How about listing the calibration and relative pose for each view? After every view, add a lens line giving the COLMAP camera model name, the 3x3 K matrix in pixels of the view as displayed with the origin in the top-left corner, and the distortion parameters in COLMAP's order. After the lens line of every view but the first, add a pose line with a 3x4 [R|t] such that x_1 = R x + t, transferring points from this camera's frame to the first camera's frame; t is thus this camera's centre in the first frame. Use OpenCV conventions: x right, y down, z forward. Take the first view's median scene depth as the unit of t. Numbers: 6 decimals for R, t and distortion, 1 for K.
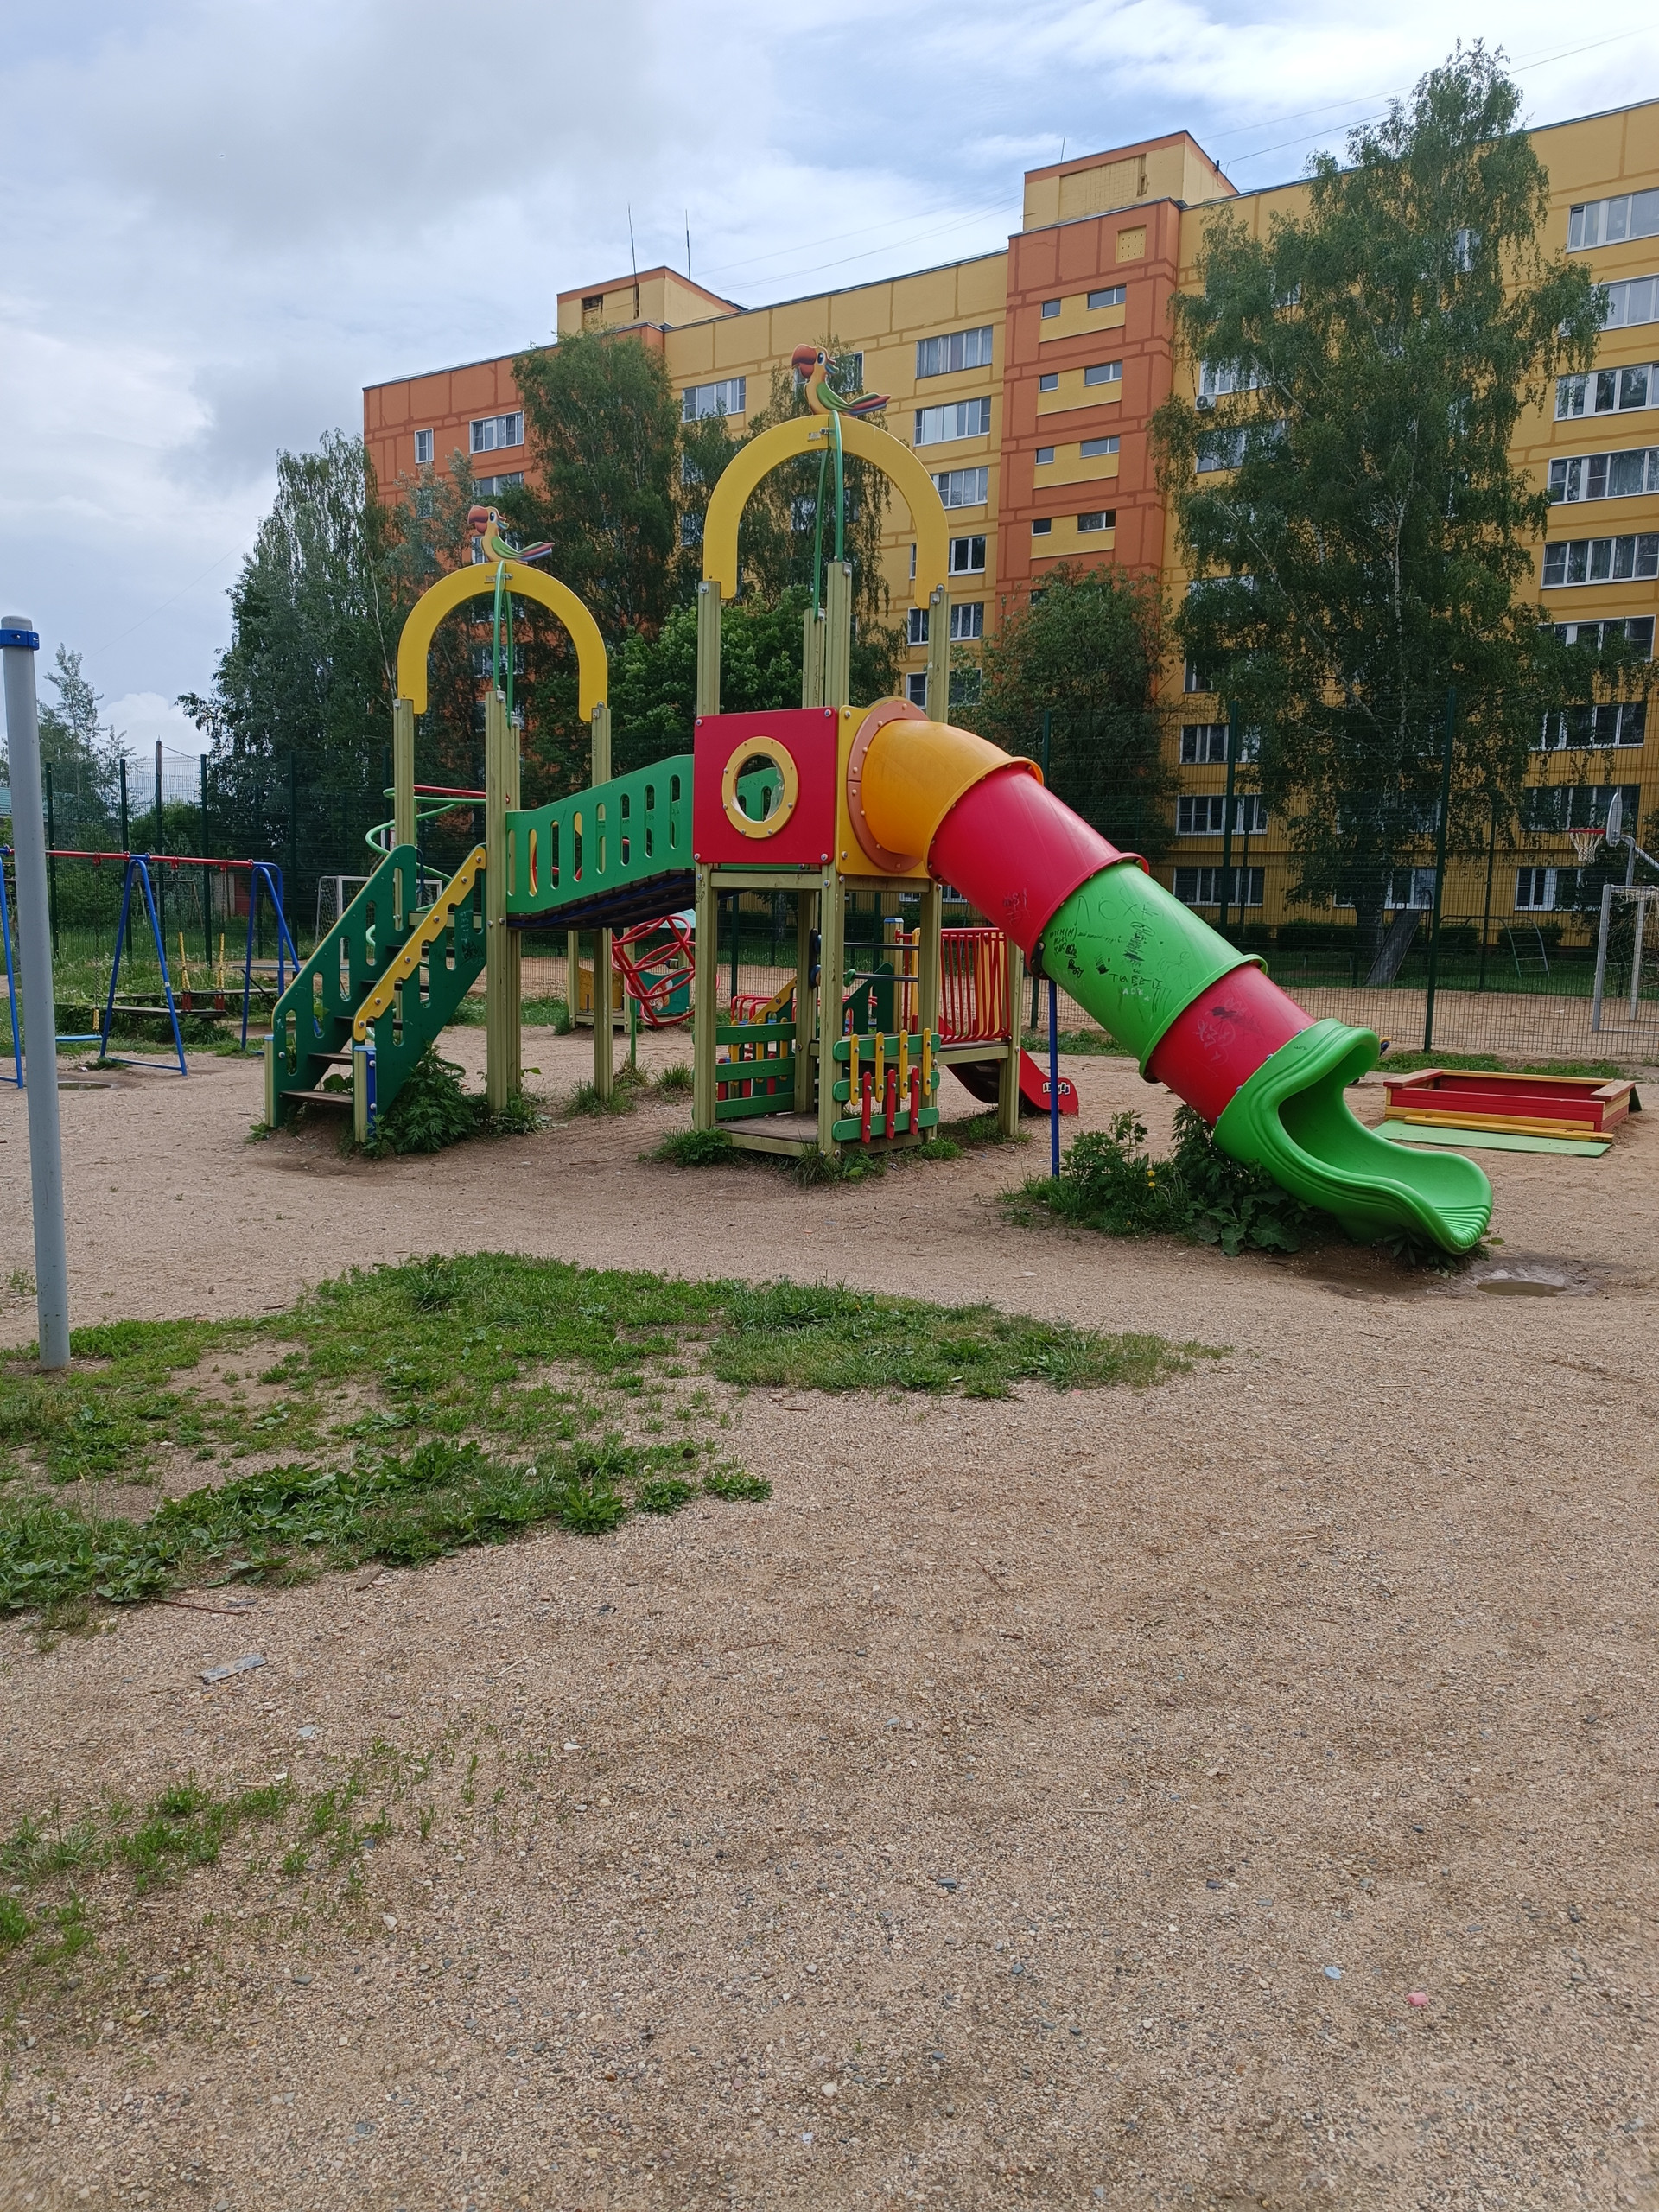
lens RADIAL K [[1633.4, 0, 829.5], [0, 1633.4, 1106.0], [0, 0, 1]] dist [0.109328, -0.135955]
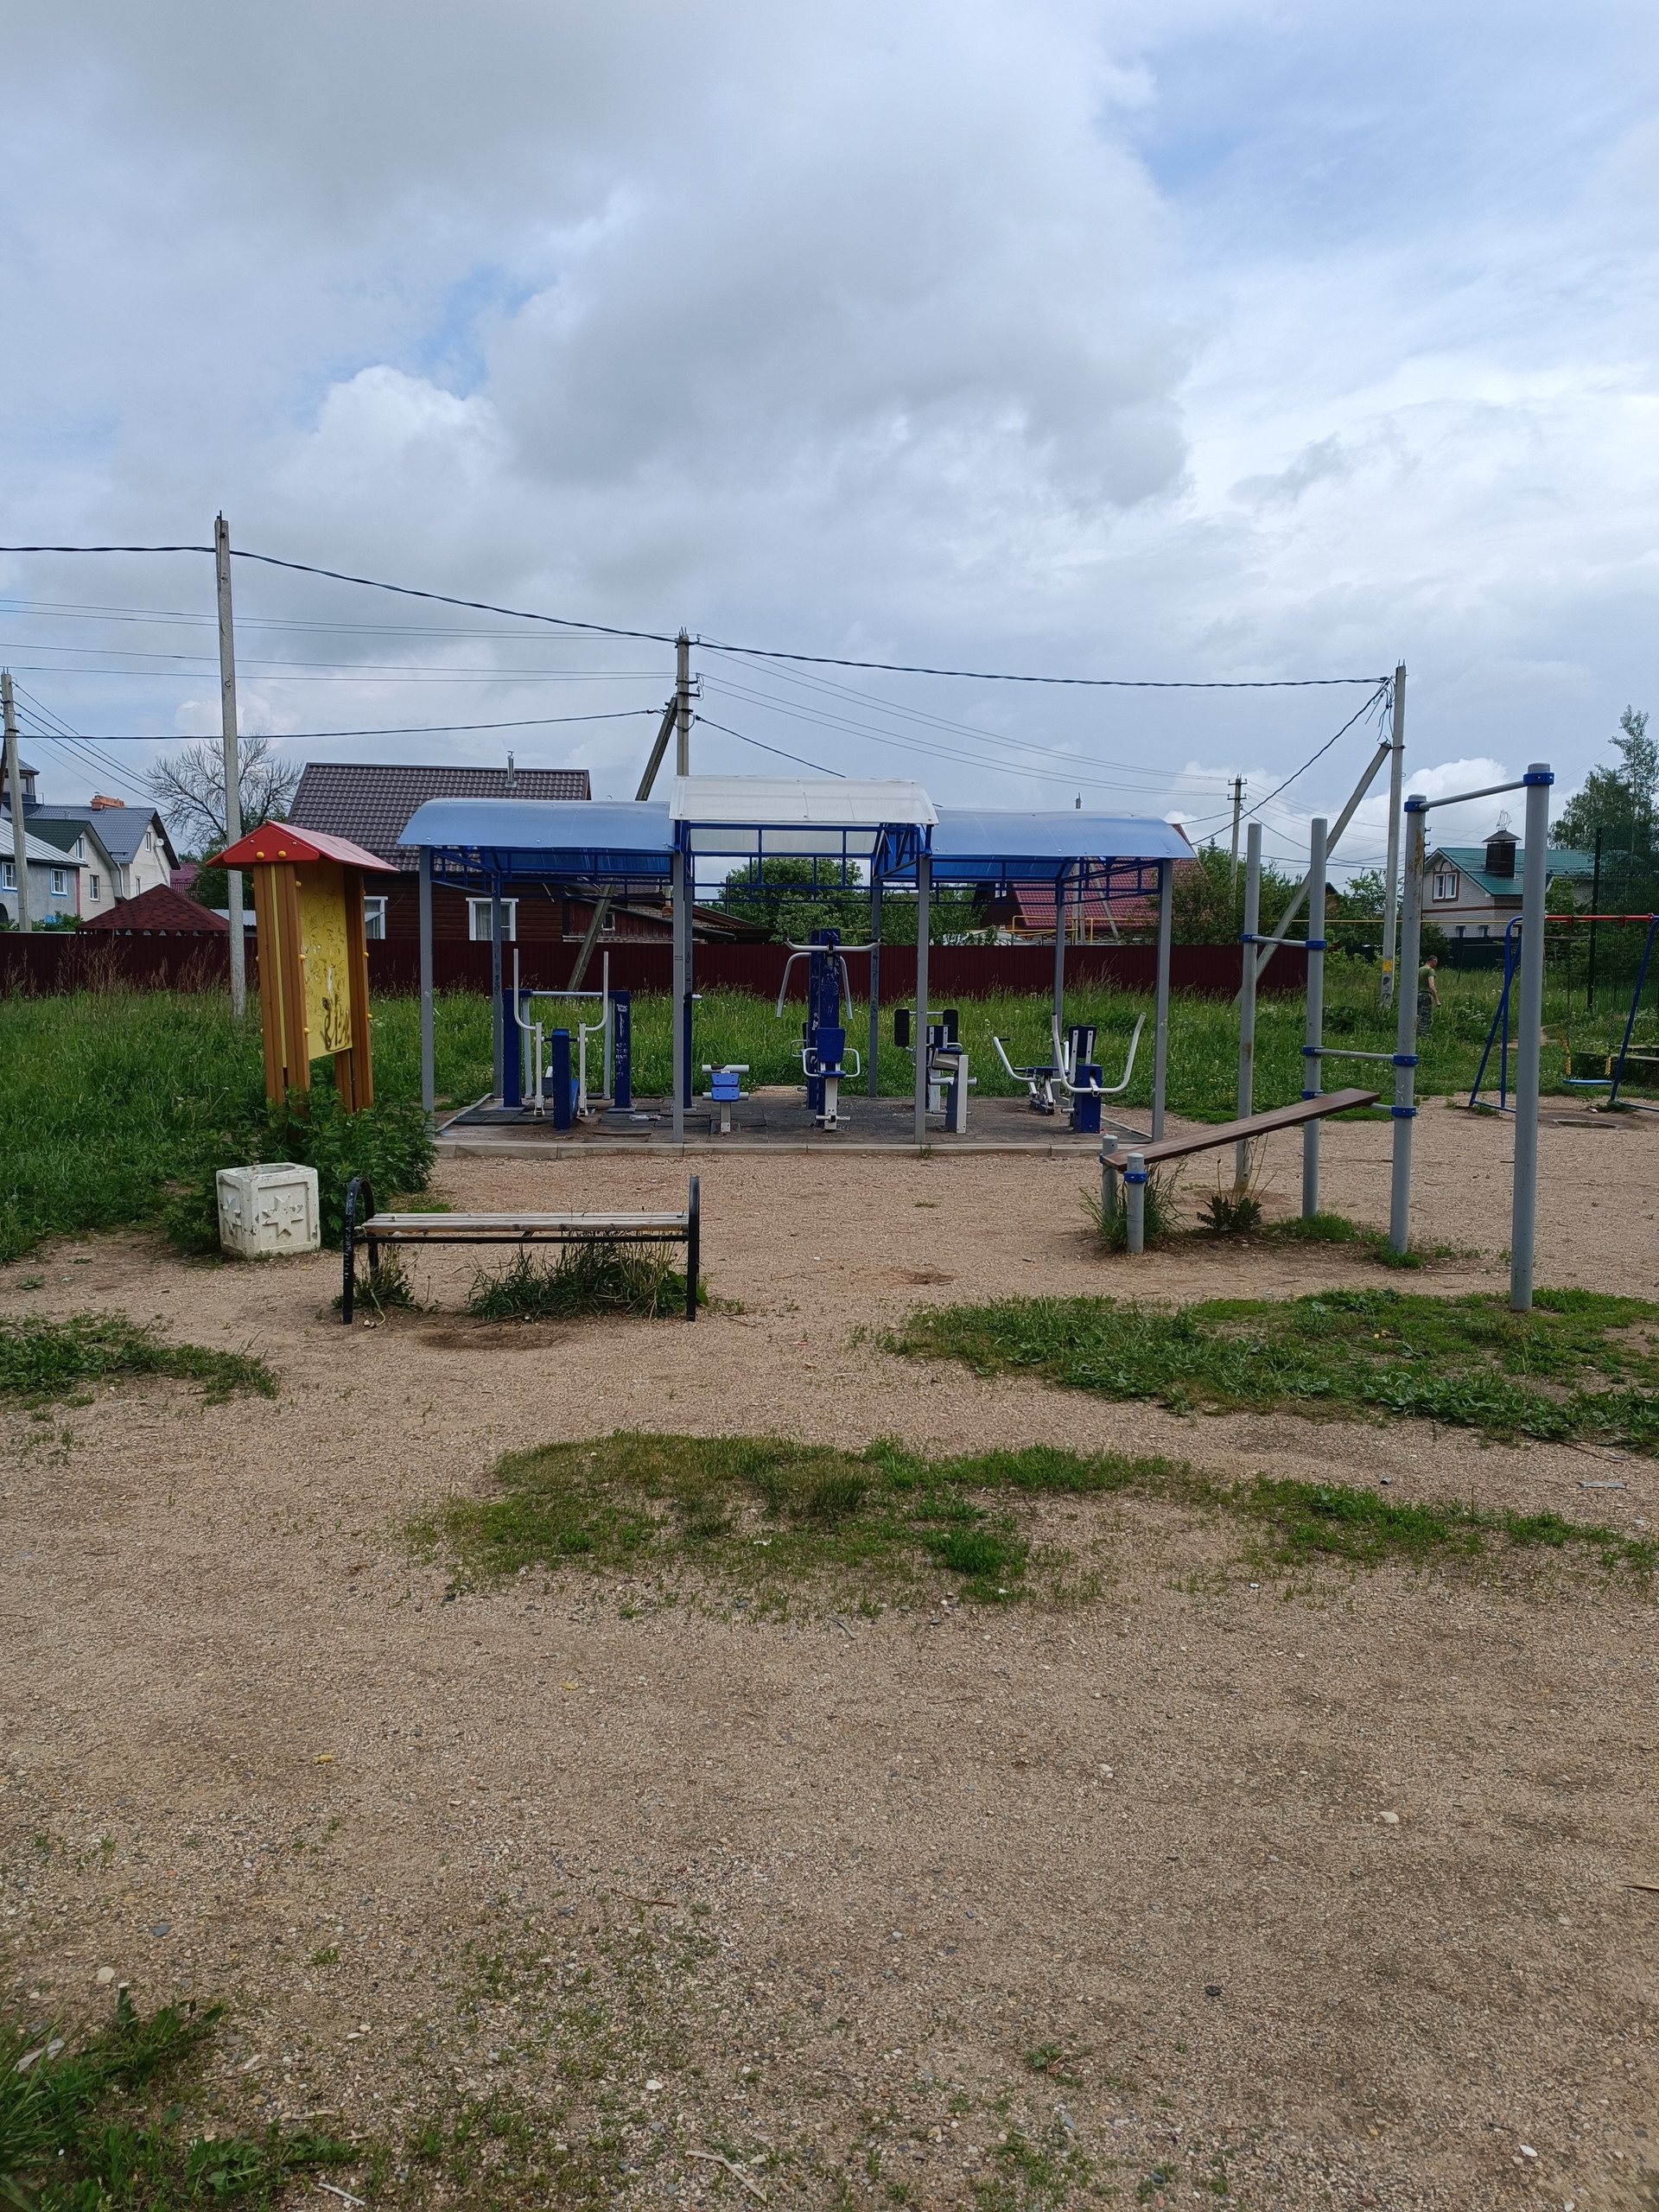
lens RADIAL K [[1585.5, 0, 837.6], [0, 1585.5, 1103.4], [0, 0, 1]] dist [0.052834, -0.062107]
pose [[0.640778, 0.054290, -0.765804, 0.192588], [-0.078618, 0.996893, 0.004890, 0.030749], [0.763690, 0.057072, 0.643055, -0.315751]]
